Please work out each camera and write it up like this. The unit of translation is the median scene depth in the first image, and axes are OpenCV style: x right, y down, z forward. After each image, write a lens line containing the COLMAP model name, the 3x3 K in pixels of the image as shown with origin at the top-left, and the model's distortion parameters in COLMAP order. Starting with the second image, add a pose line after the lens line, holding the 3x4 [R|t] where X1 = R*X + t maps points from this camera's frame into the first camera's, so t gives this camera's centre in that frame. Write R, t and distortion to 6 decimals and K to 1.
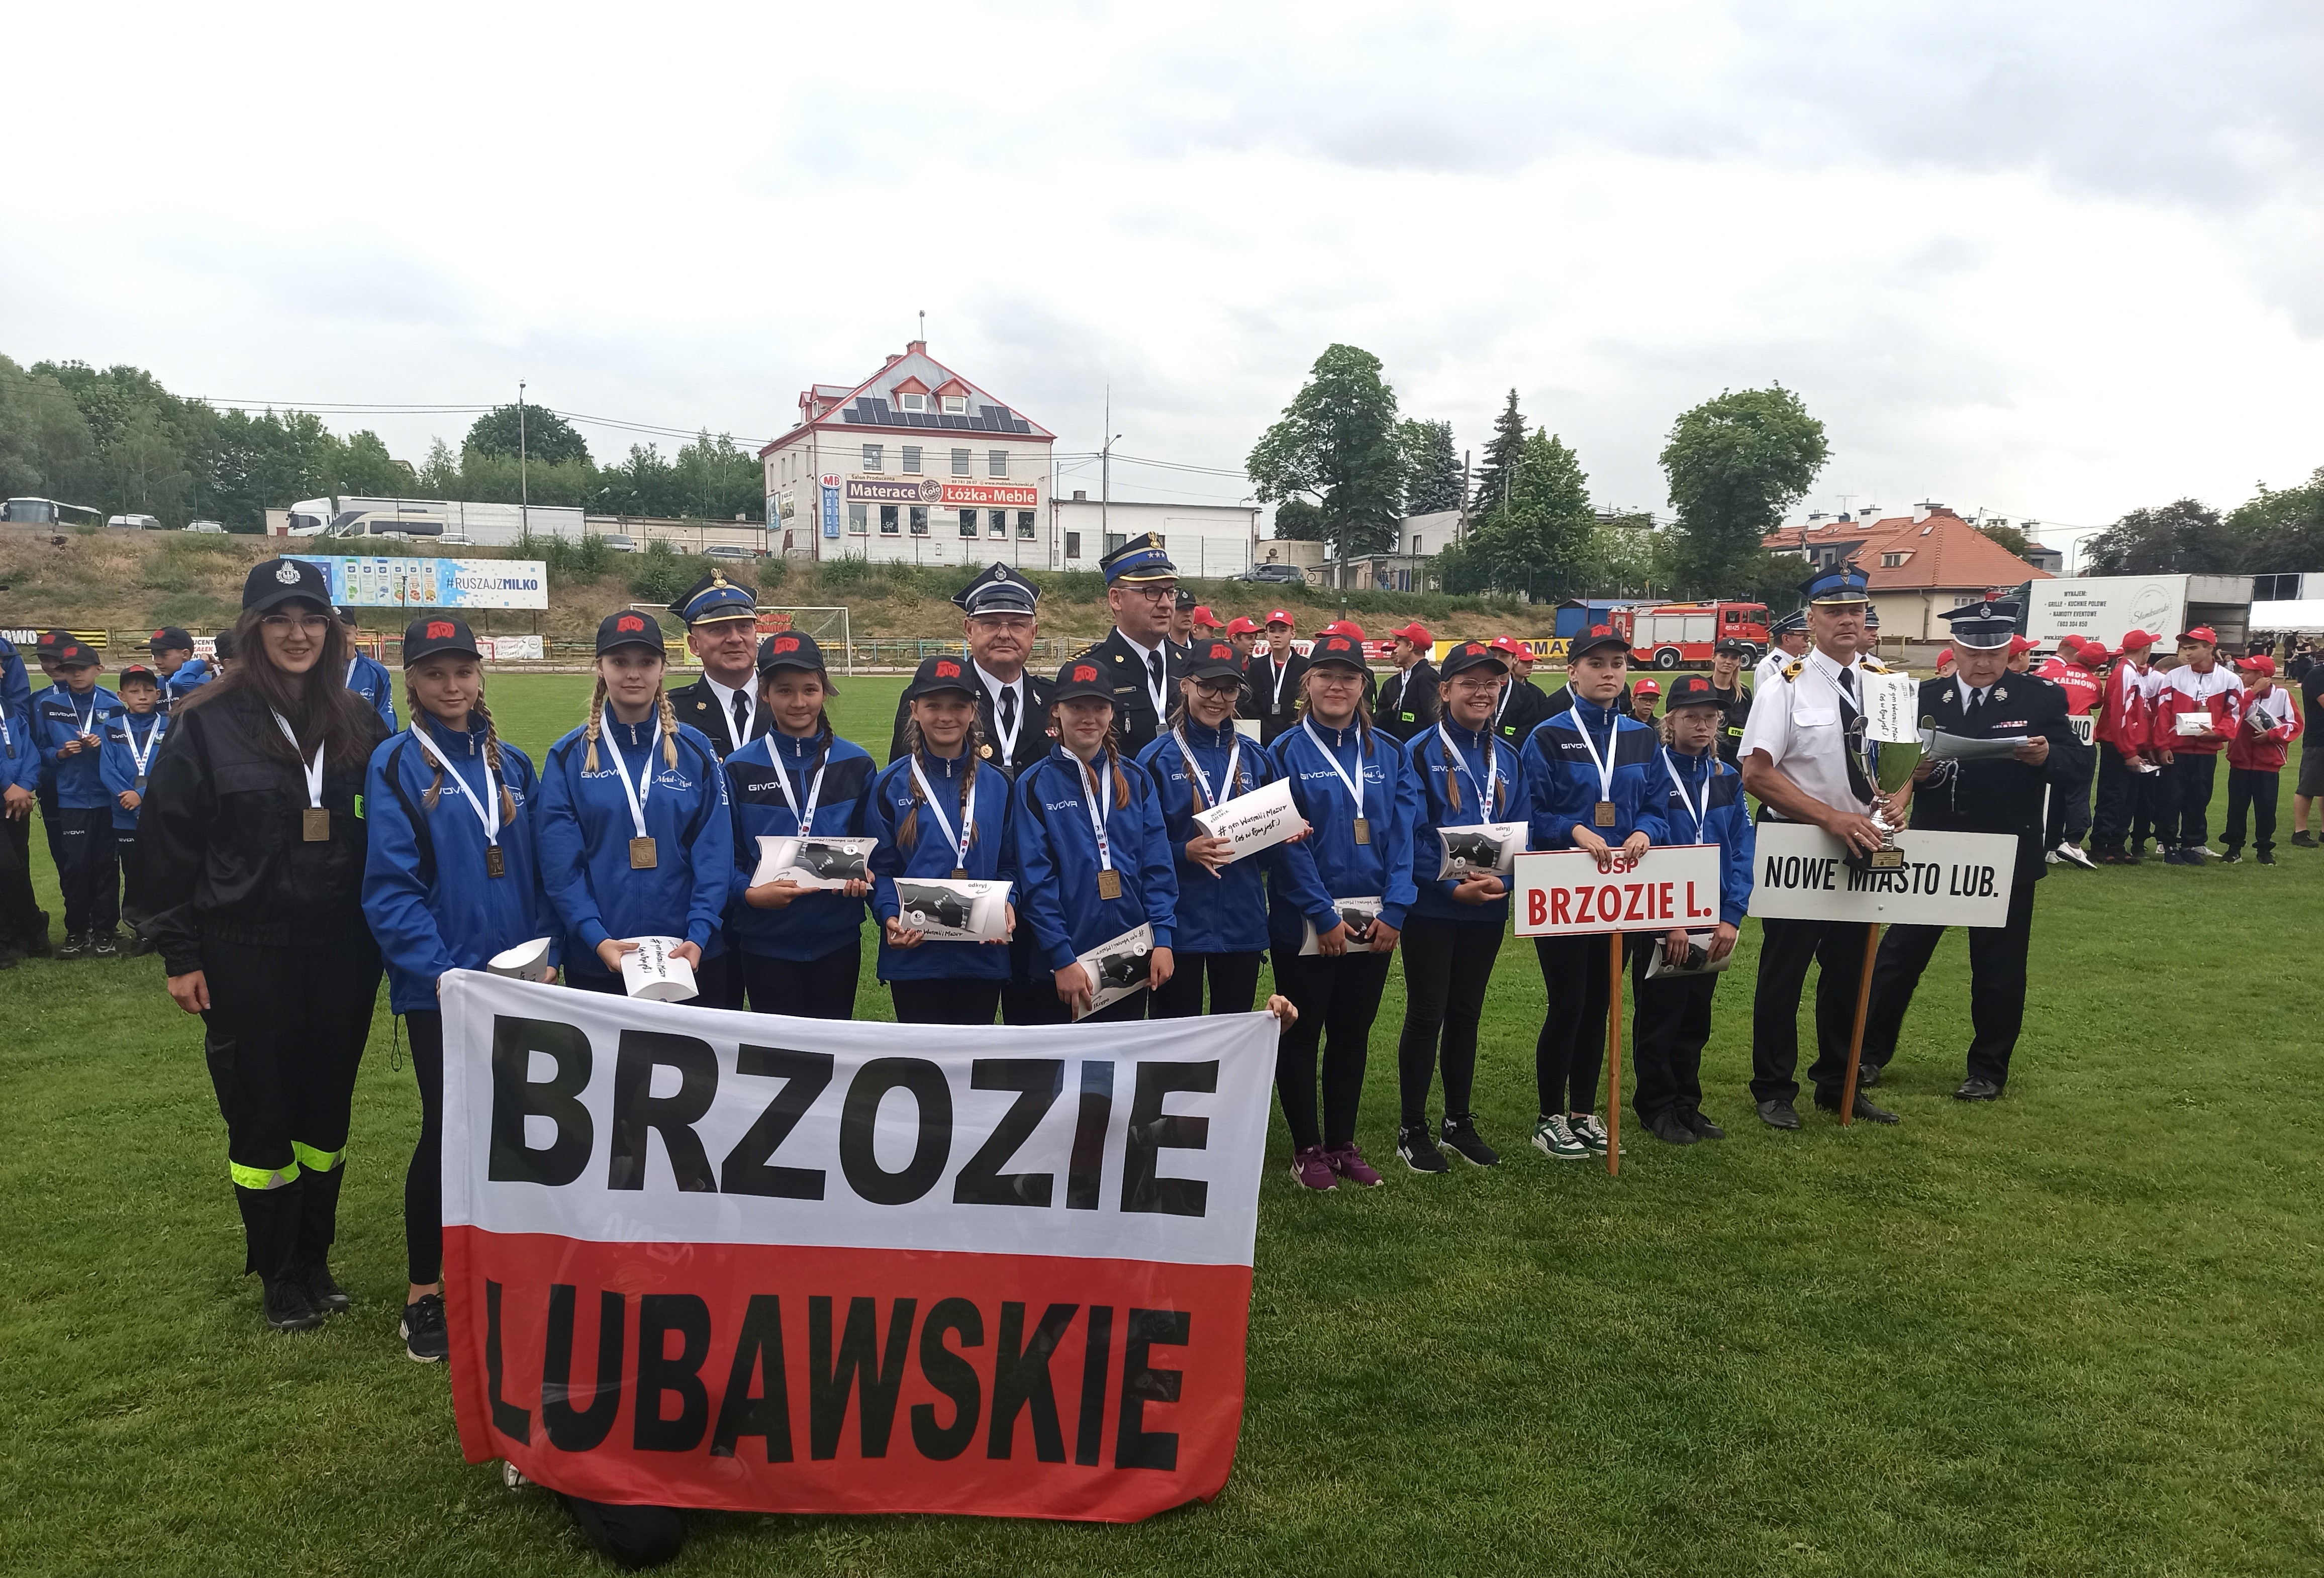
lens RADIAL K [[1692.2, 0, 1155.2], [0, 1692.2, 876.3], [0, 0, 1]] dist [0.070376, -0.069315]
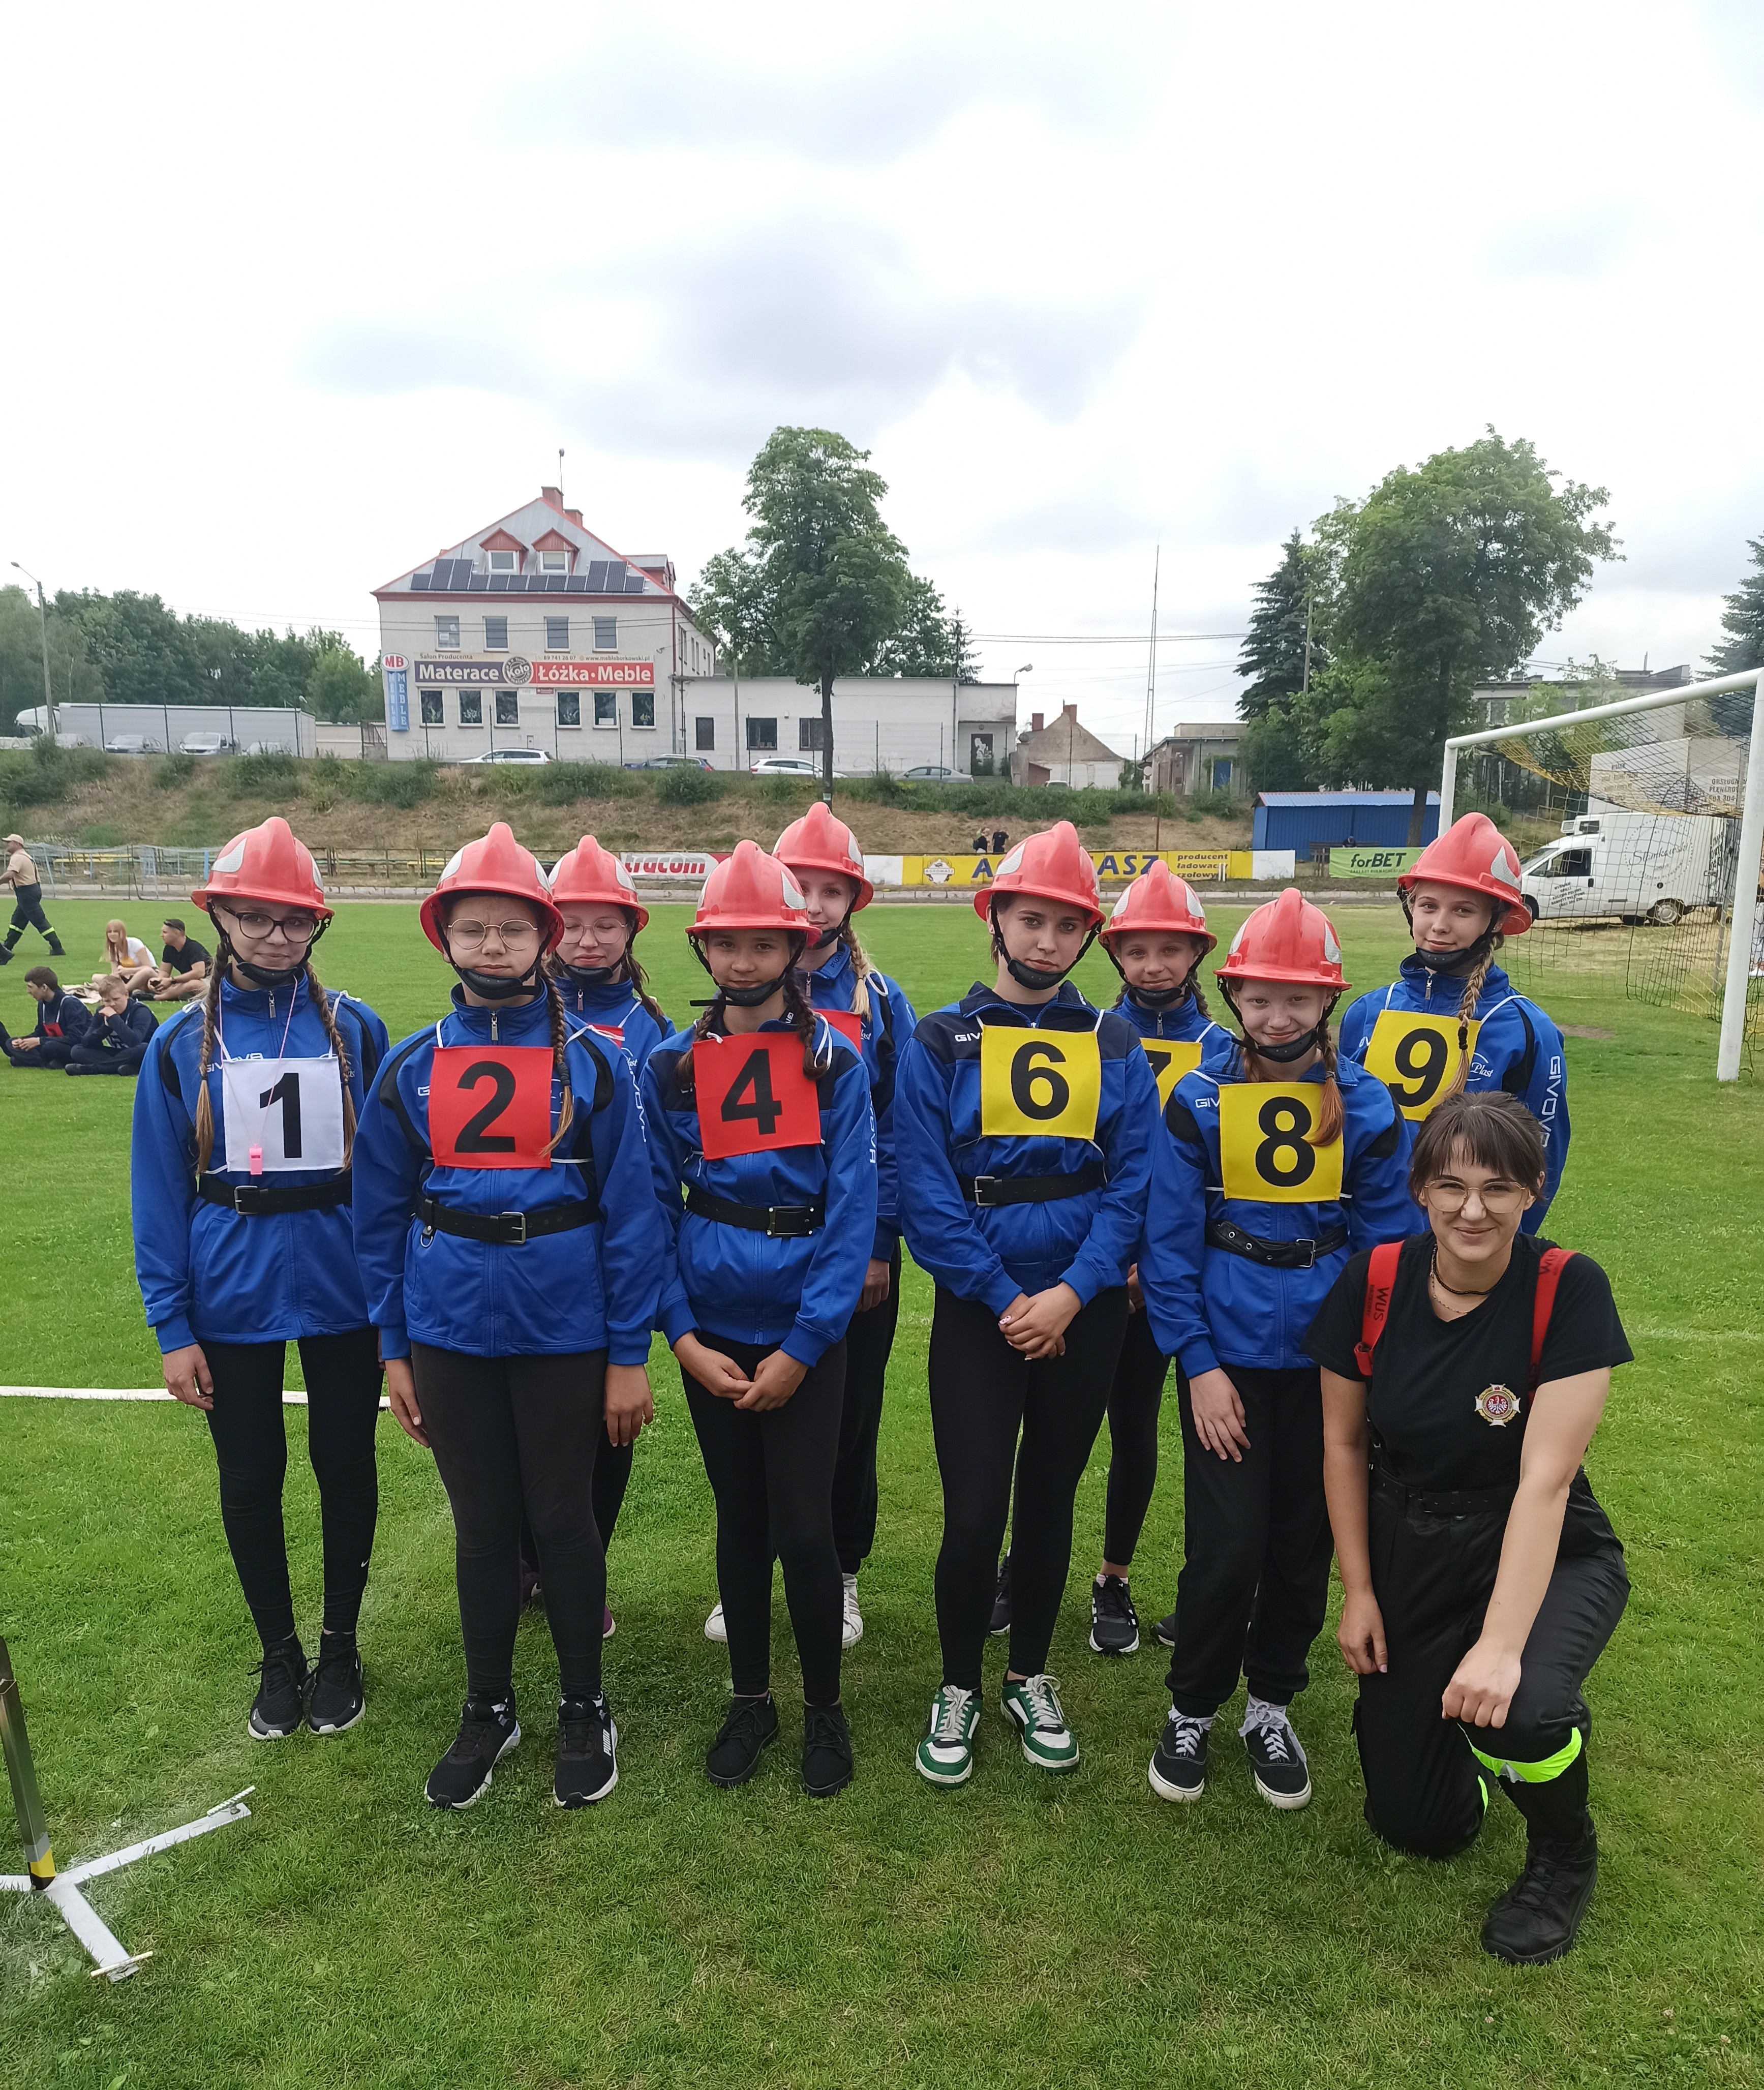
lens RADIAL K [[1710.2, 0, 887.1], [0, 1710.2, 1186.2], [0, 0, 1]] dist [0.068580, -0.070864]
pose [[0.921893, 0.073103, -0.380486, 0.369780], [-0.053759, 0.996674, 0.061238, -0.039099], [0.383697, -0.036000, 0.922757, 0.292075]]
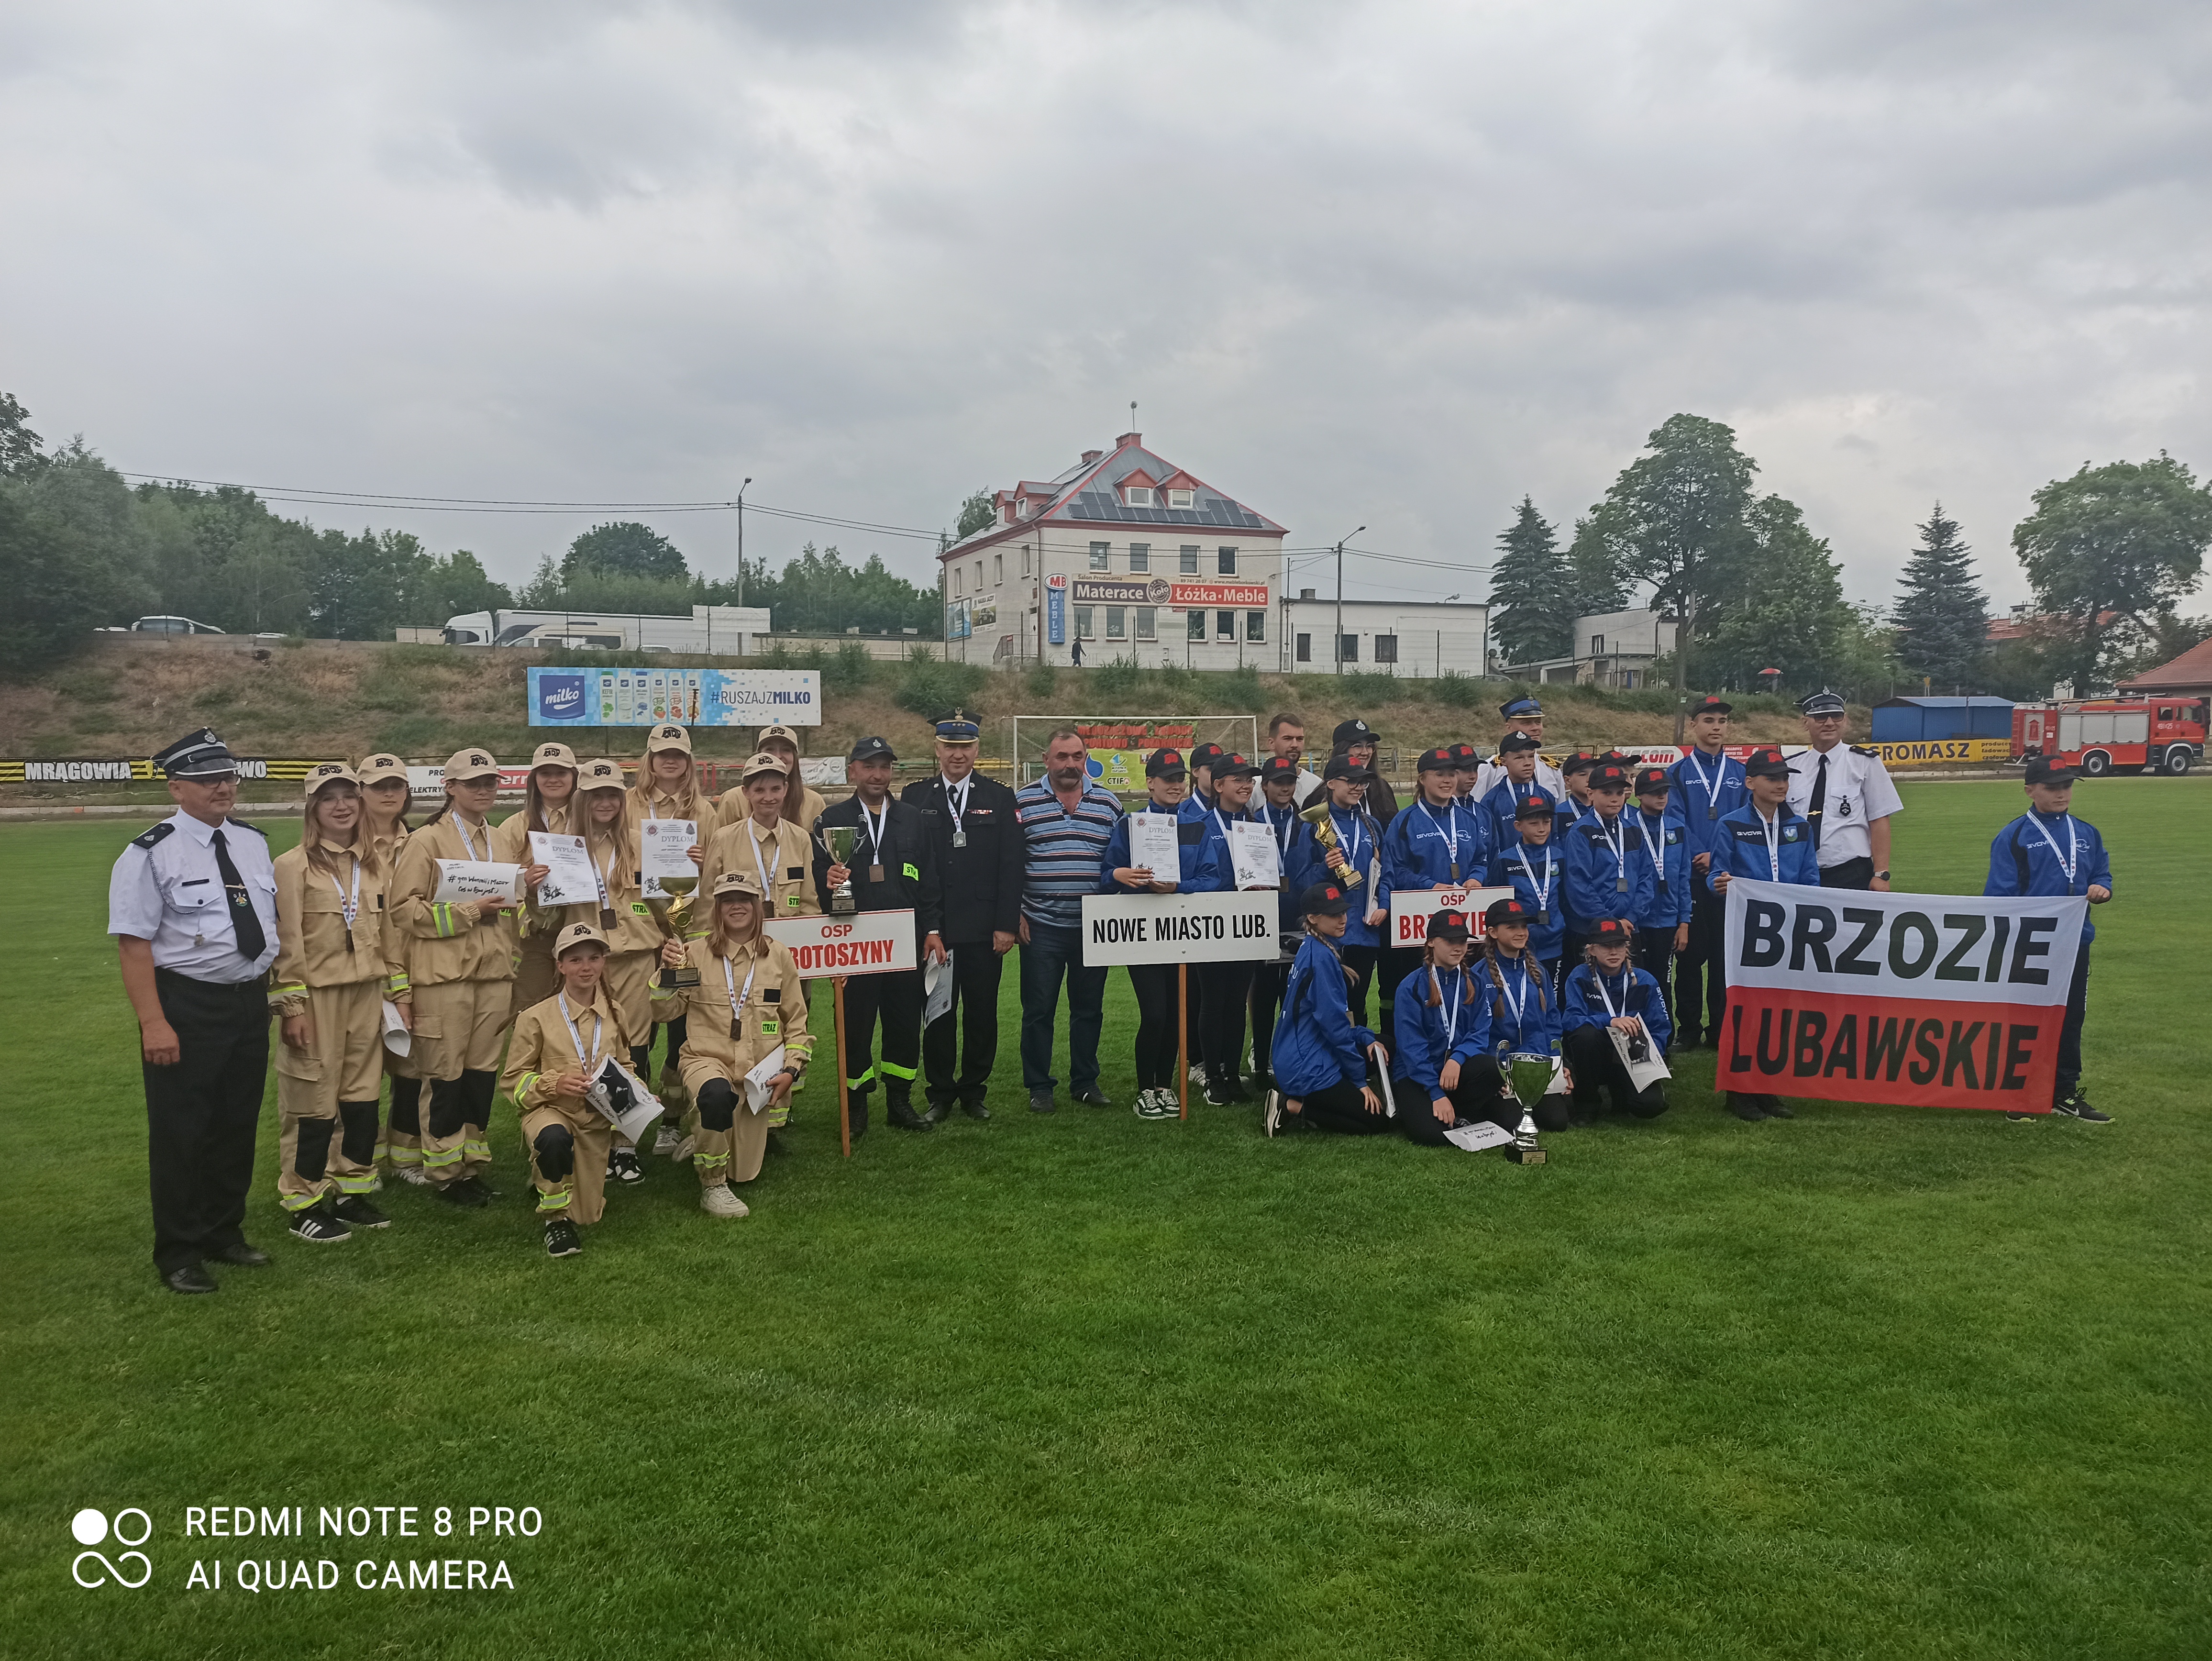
lens RADIAL K [[1610.1, 0, 1106.0], [0, 1610.1, 830.5], [0, 0, 1]] dist [0.099088, -0.148263]
pose [[0.999896, -0.014404, 0.000490, -0.163692], [0.014391, 0.996042, -0.087714, -0.023574], [0.000775, 0.087712, 0.996146, 0.150375]]
